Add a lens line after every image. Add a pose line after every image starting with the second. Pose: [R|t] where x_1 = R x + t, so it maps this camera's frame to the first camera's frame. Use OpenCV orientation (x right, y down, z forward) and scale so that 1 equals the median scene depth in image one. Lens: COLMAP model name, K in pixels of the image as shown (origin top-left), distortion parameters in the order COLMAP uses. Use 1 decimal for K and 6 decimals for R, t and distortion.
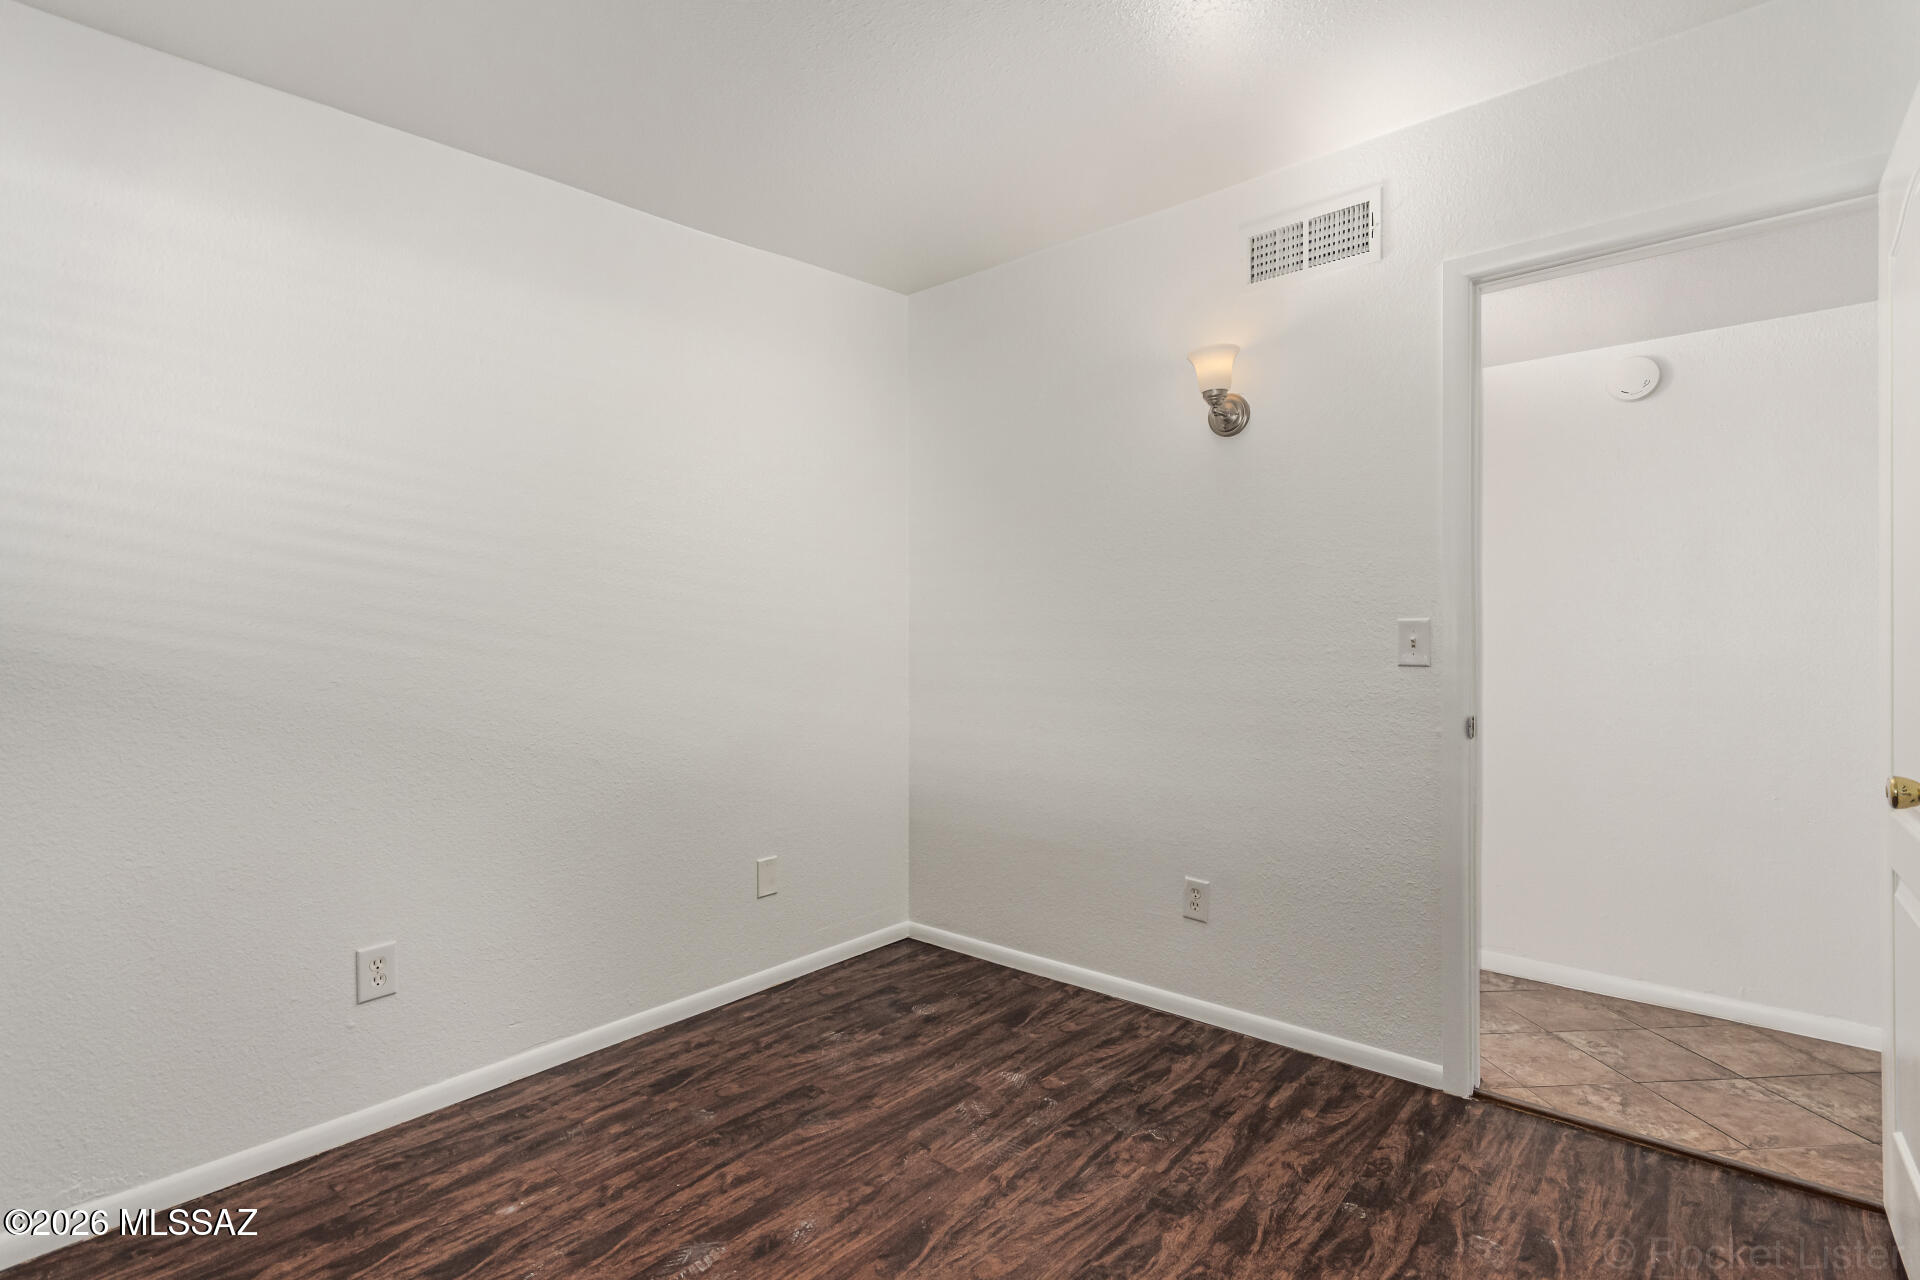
lens RADIAL K [[875.0, 0, 969.2], [0, 875.0, 654.9], [0, 0, 1]] dist [-0.001707, -0.000754]
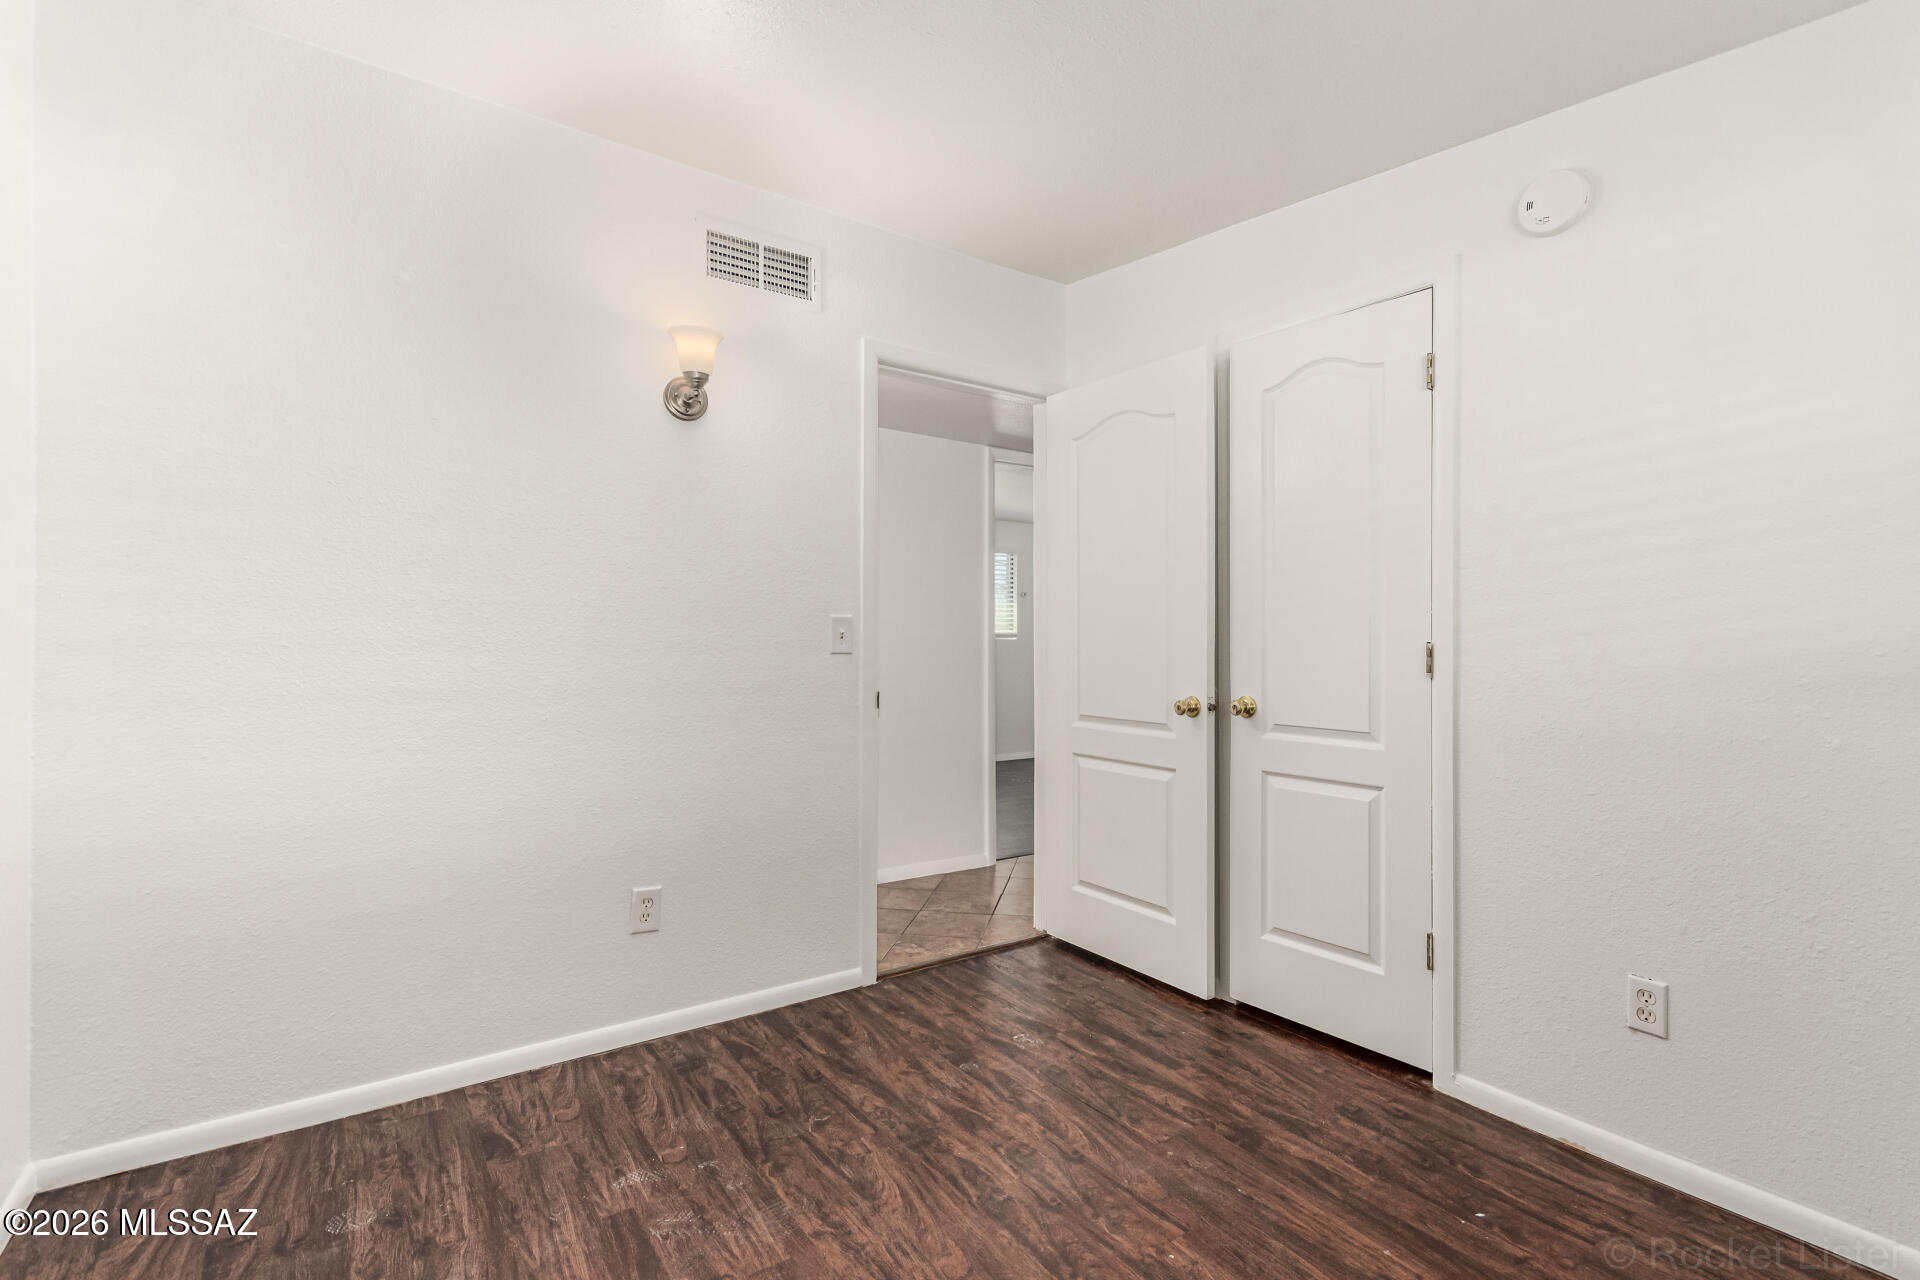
lens RADIAL K [[887.9, 0, 970.9], [0, 887.9, 643.4], [0, 0, 1]] dist [0.000726, -0.001509]
pose [[0.260250, -0.003577, 0.965535, -0.653195], [0.002039, 0.999993, 0.003155, -0.005376], [-0.965539, 0.001148, 0.260256, 0.498440]]
